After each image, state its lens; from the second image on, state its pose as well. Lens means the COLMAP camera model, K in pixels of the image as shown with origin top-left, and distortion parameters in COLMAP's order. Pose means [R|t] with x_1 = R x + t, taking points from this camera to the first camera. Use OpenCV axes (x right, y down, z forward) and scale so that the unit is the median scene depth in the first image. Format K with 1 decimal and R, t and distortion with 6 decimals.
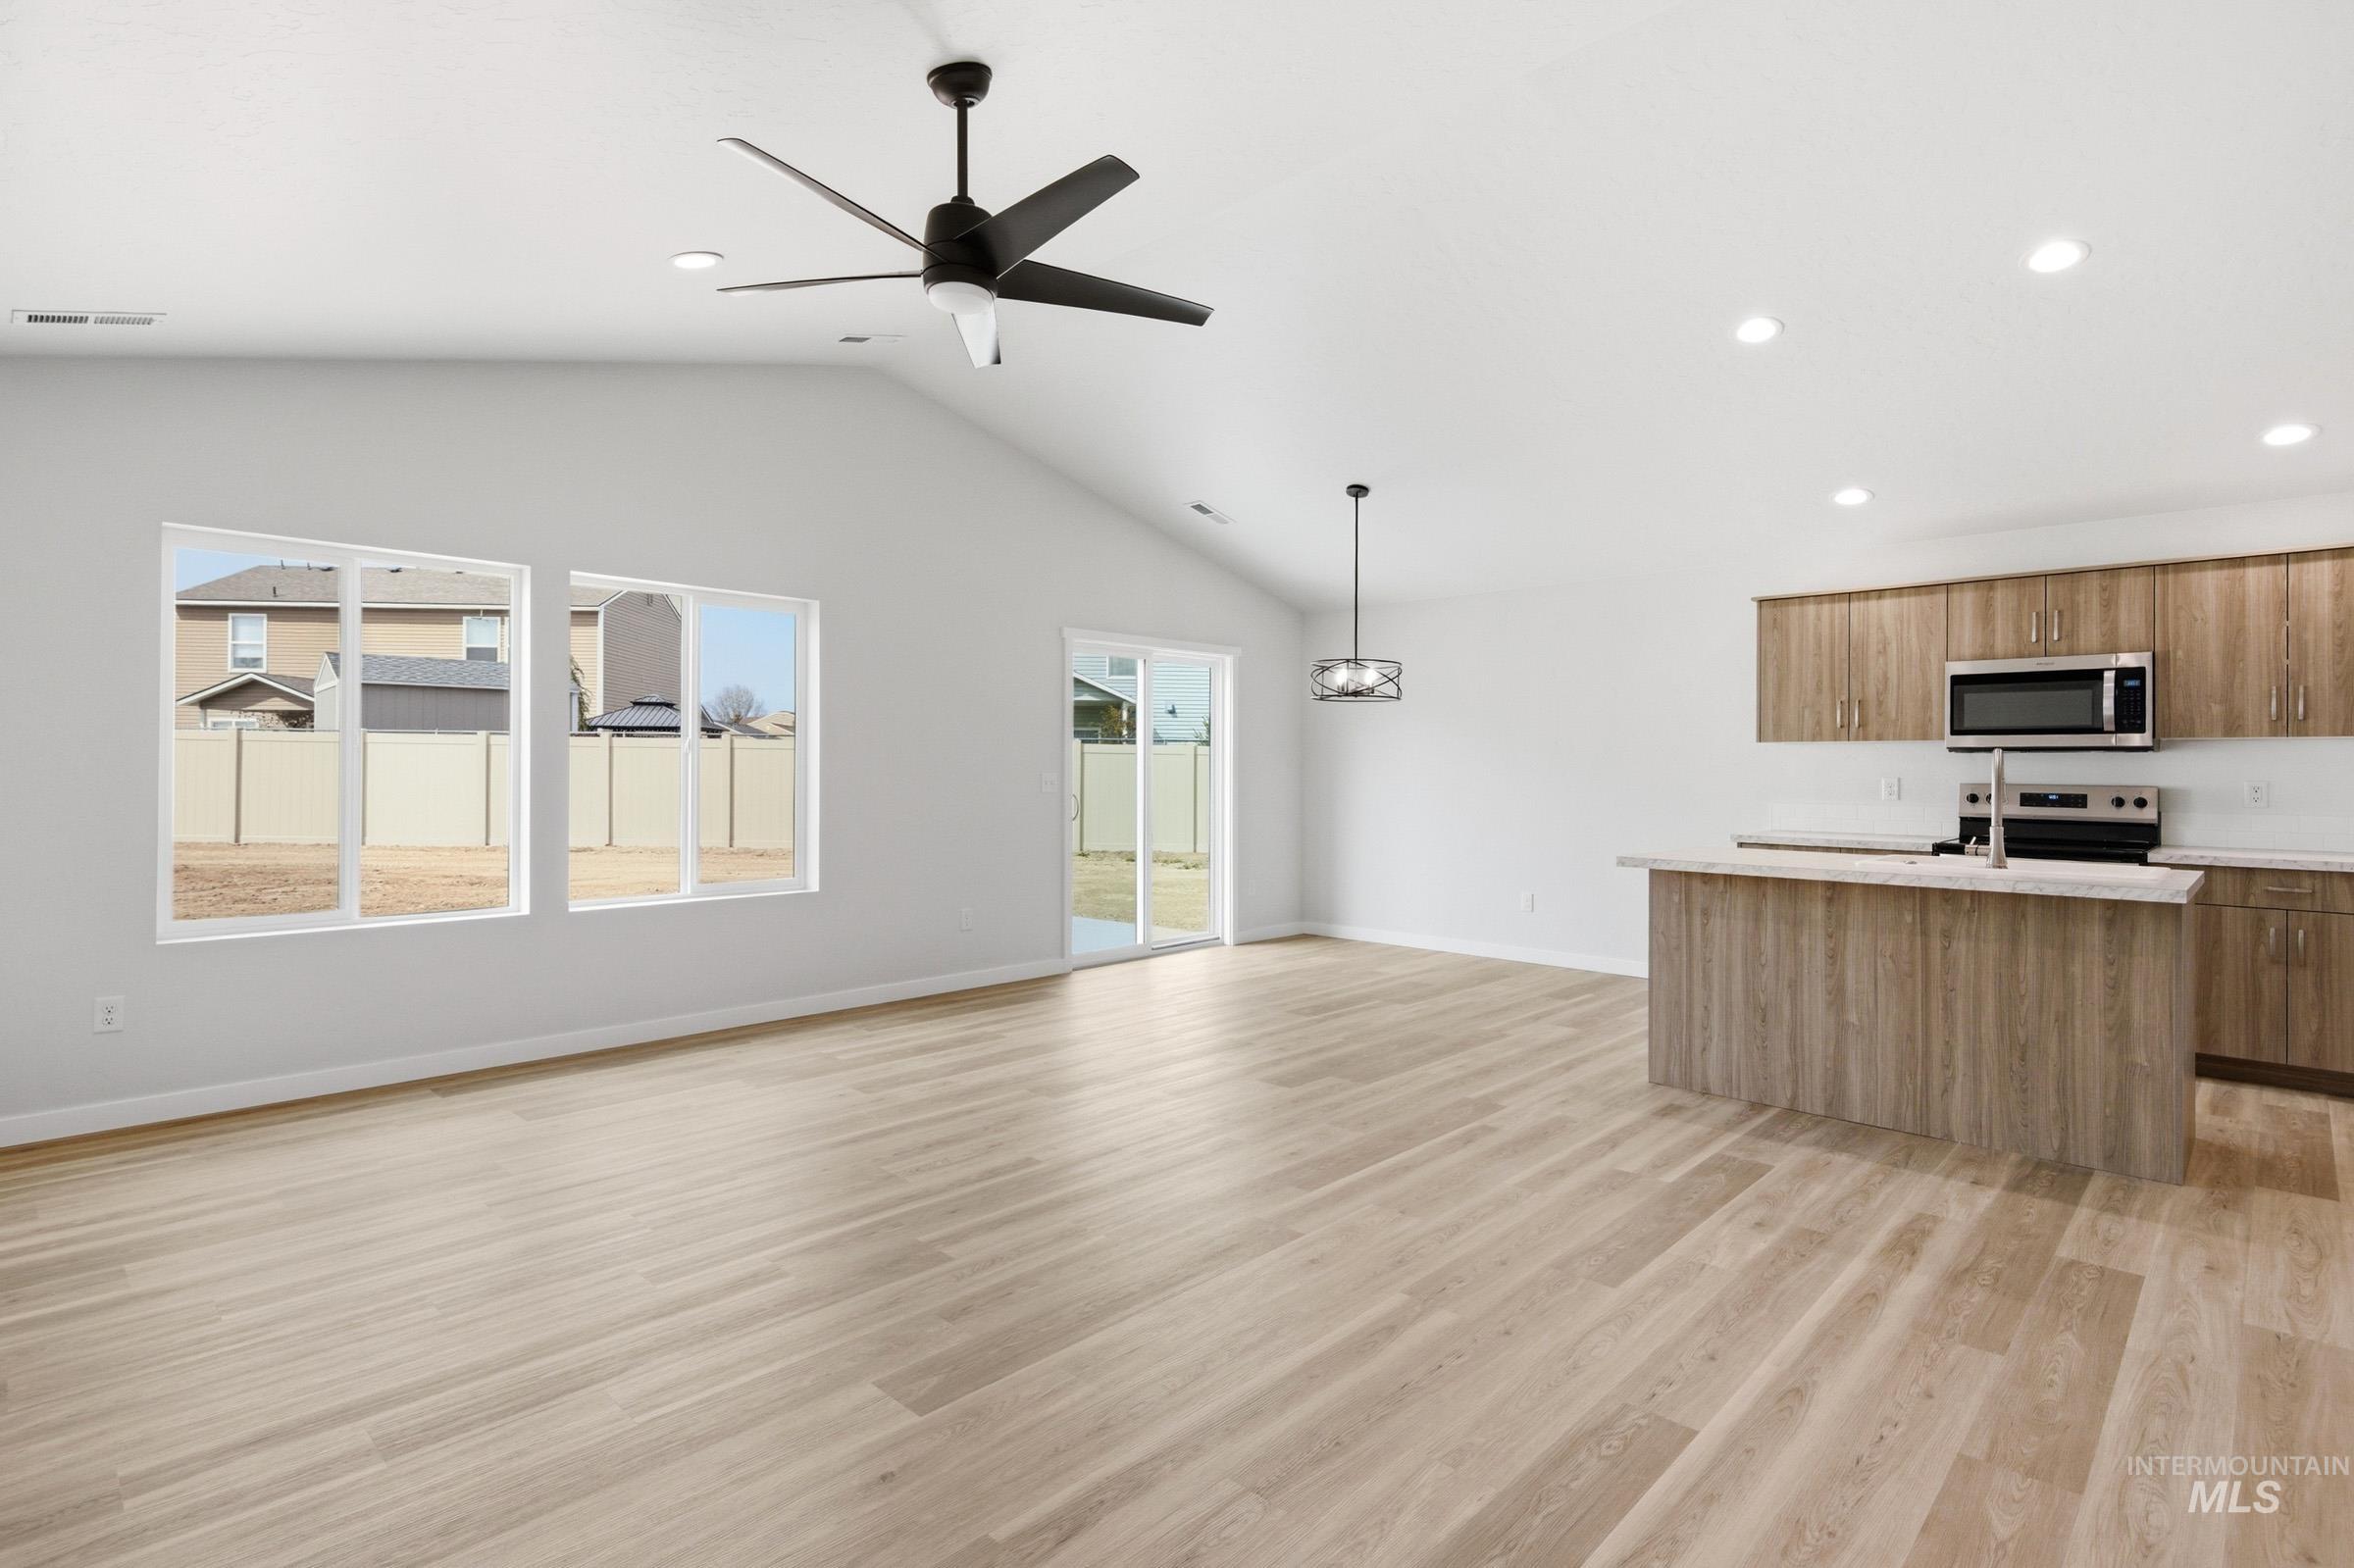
lens RADIAL K [[1146.0, 0, 1168.7], [0, 1146.0, 770.4], [0, 0, 1]] dist [0.005793, -0.000967]
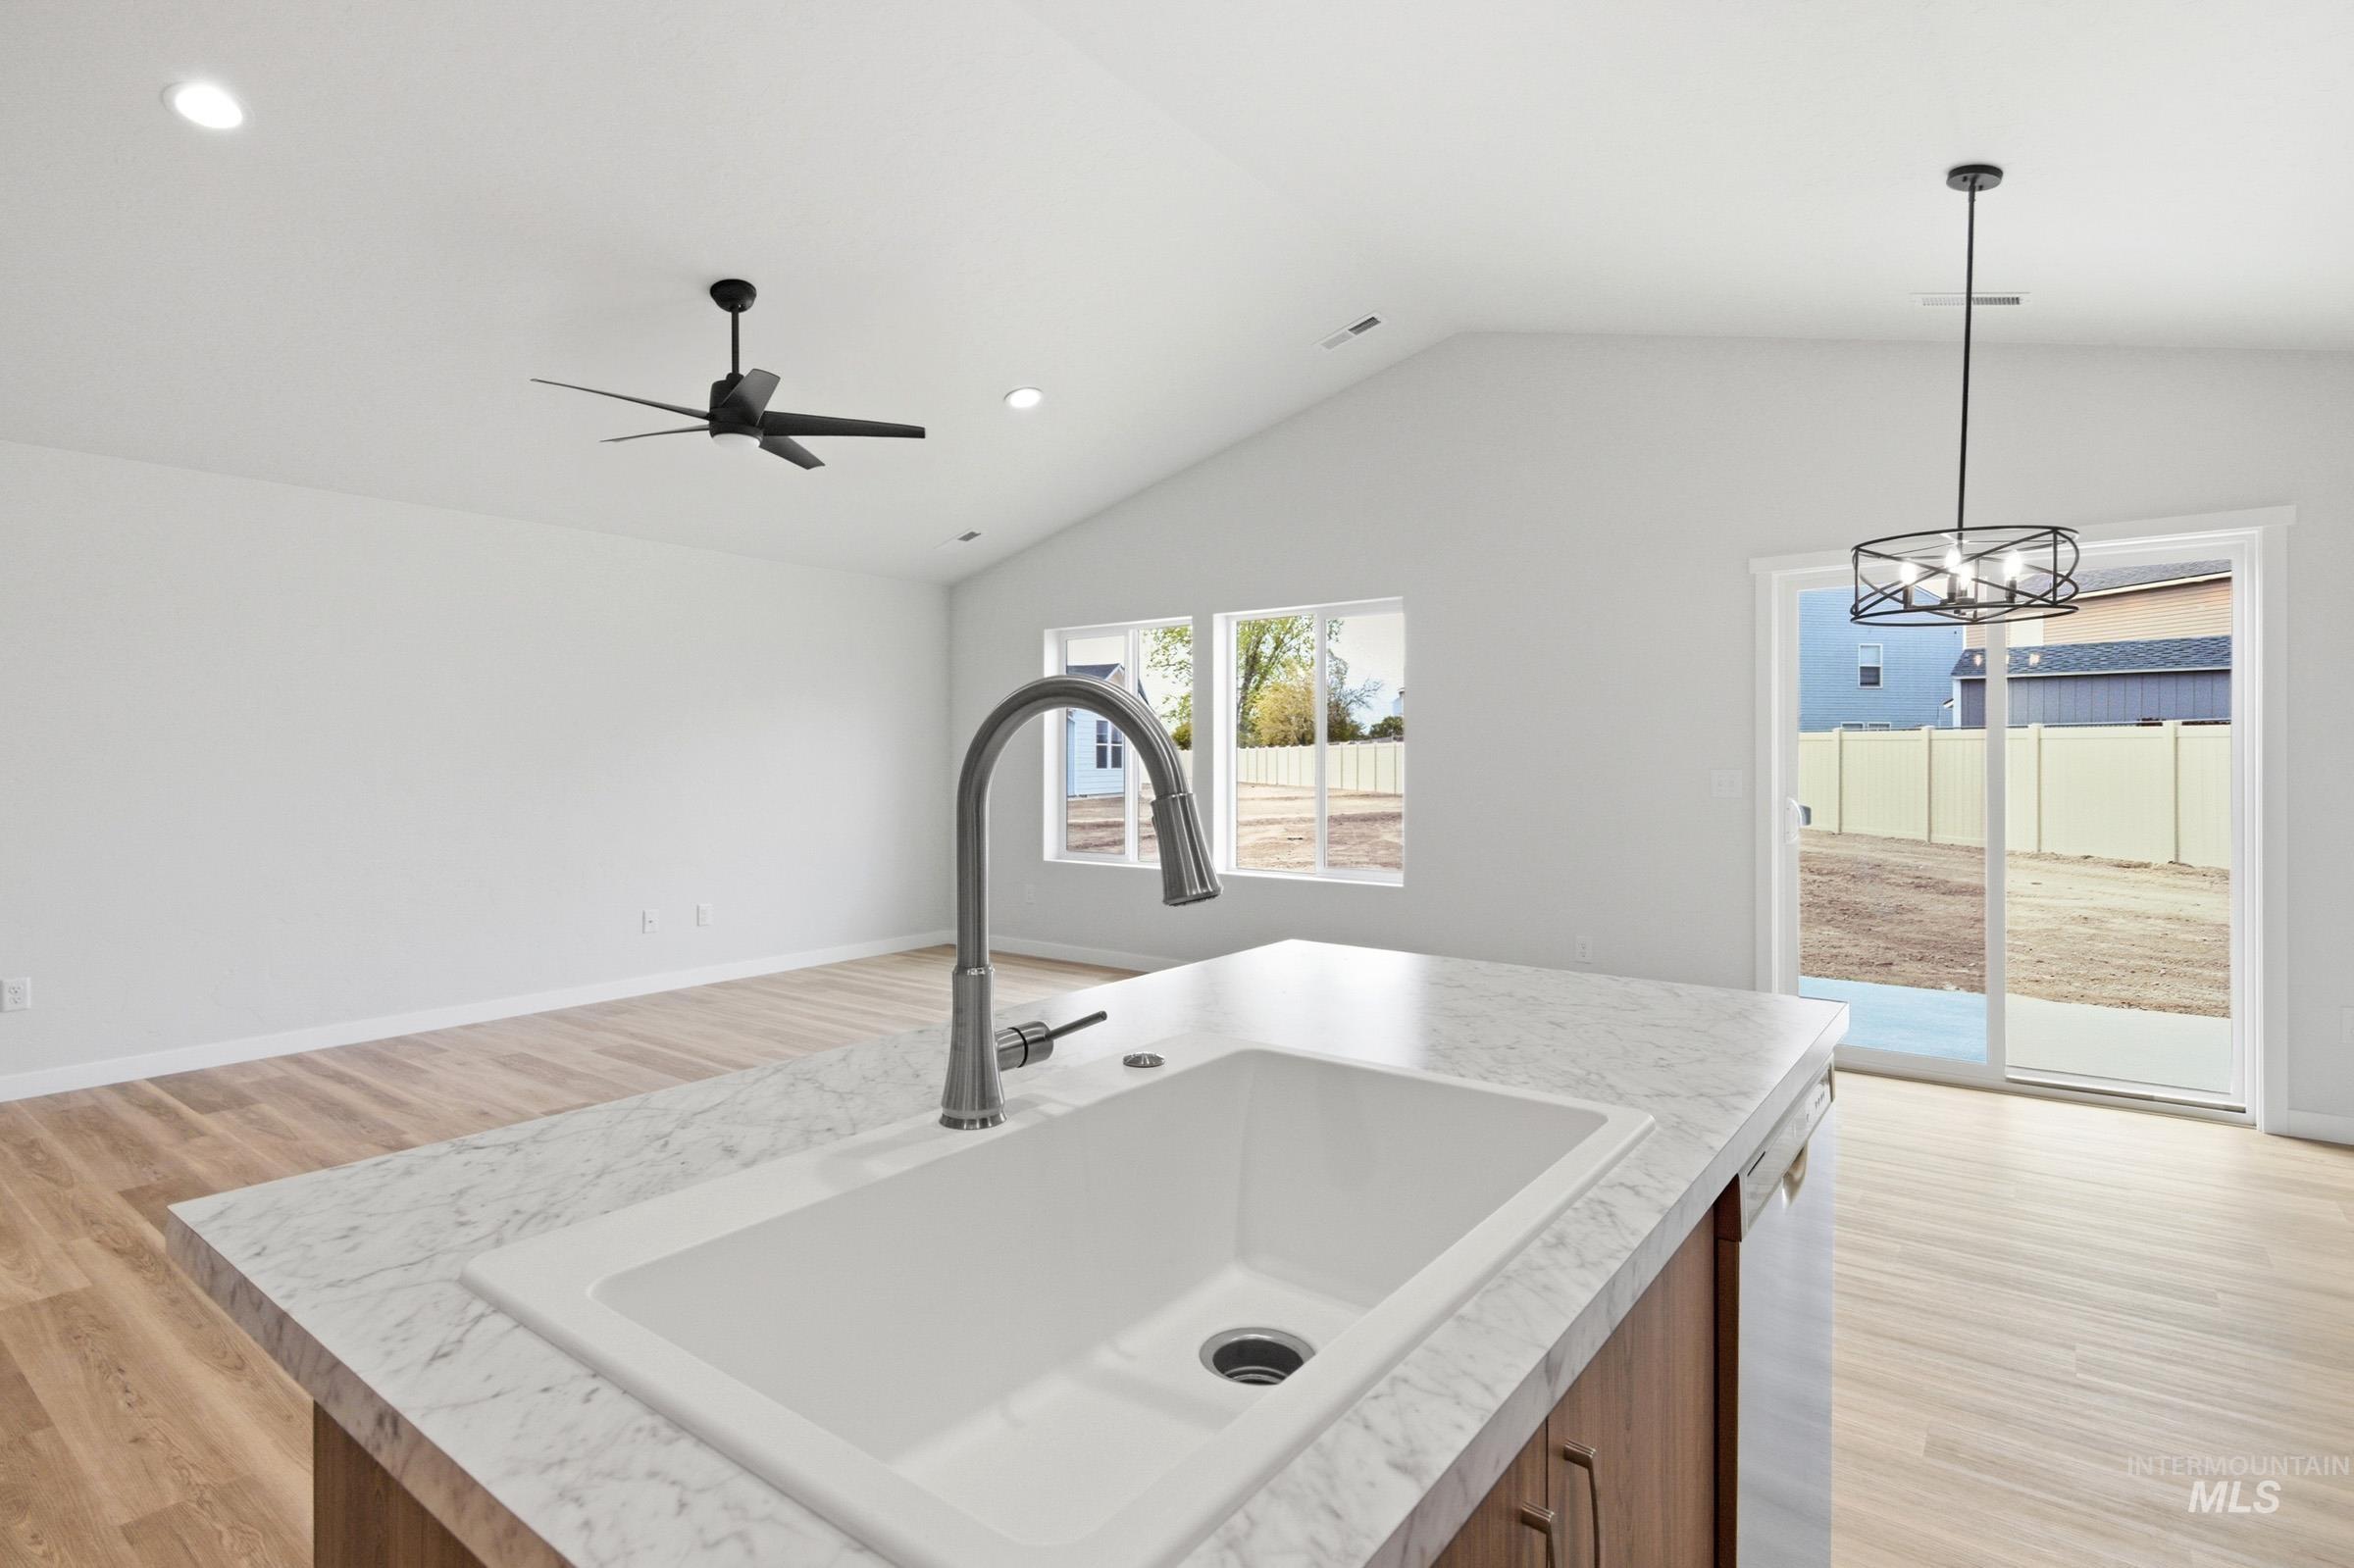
lens RADIAL K [[1158.8, 0, 1180.5], [0, 1158.8, 759.7], [0, 0, 1]] dist [0.002708, -0.001636]
pose [[0.124905, -0.004748, -0.992157, 0.932392], [-0.002338, 0.999984, -0.005079, 0.000851], [0.992166, 0.002954, 0.124892, 0.944842]]
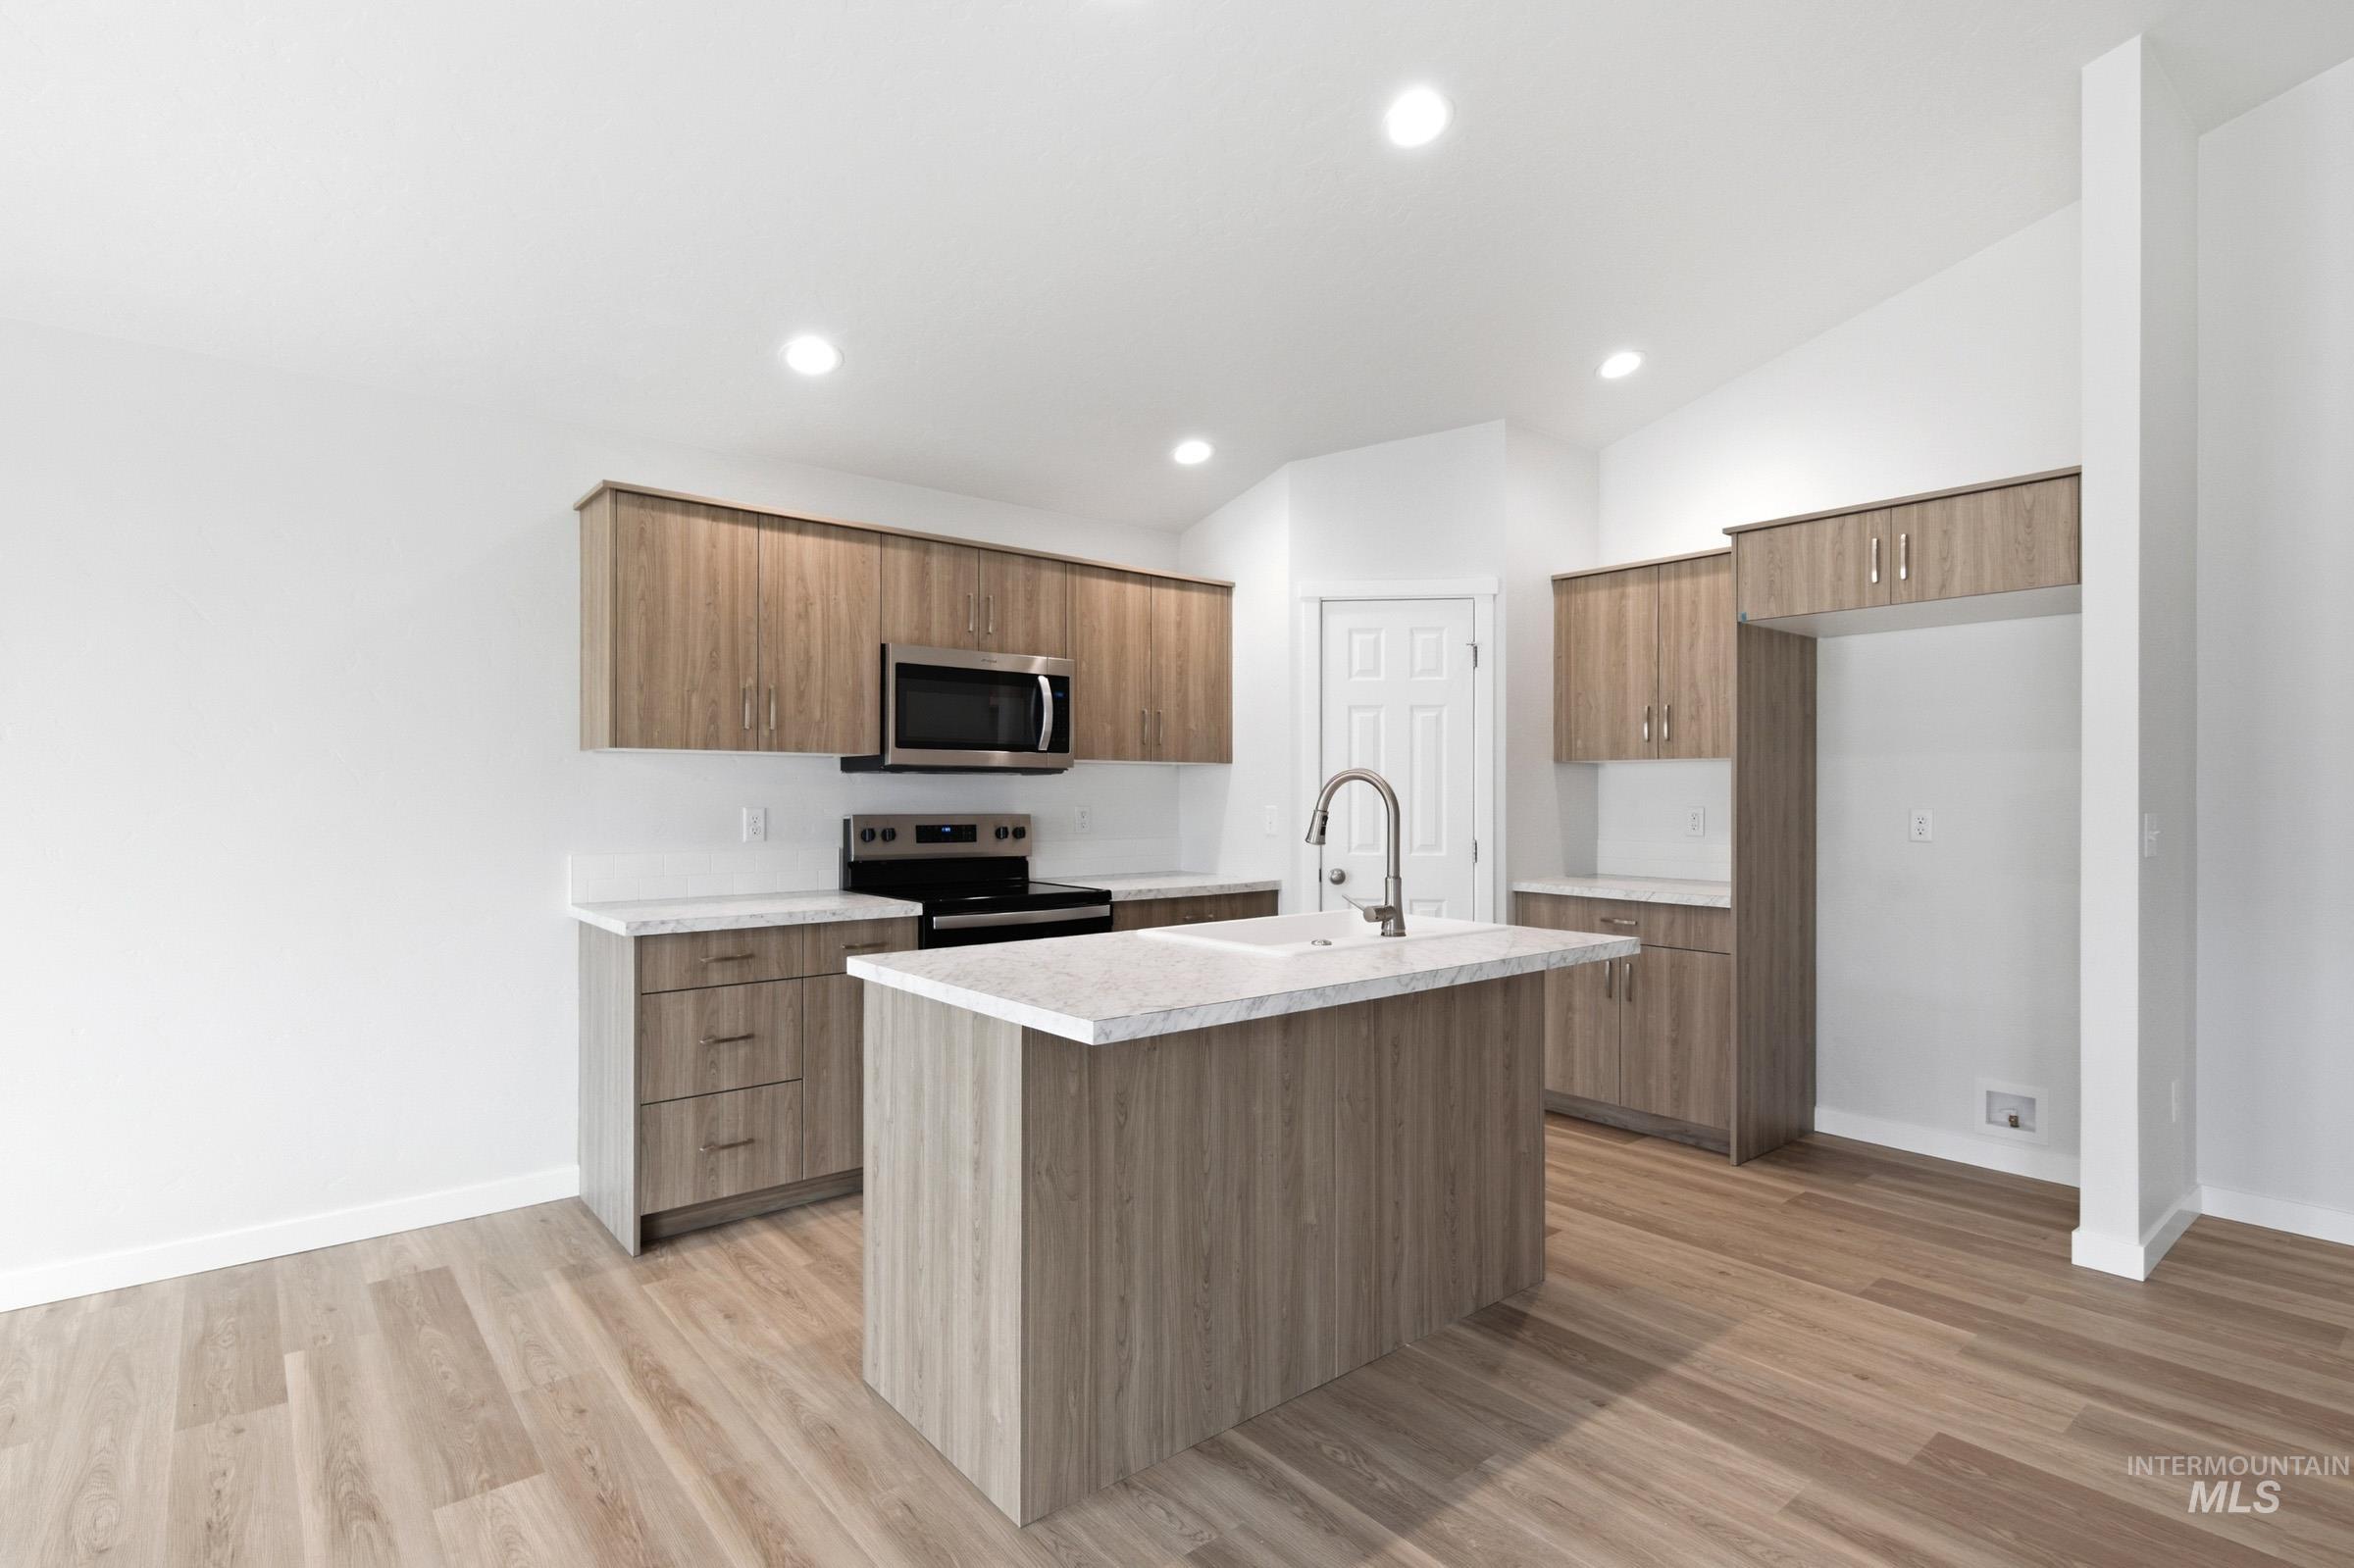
lens RADIAL K [[1154.6, 0, 1175.8], [0, 1154.6, 790.1], [0, 0, 1]] dist [0.017205, -0.000505]
pose [[0.106940, -0.002168, 0.994263, -0.010450], [0.003116, 0.999993, 0.001846, -0.007026], [-0.994261, 0.002900, 0.106946, 0.984014]]
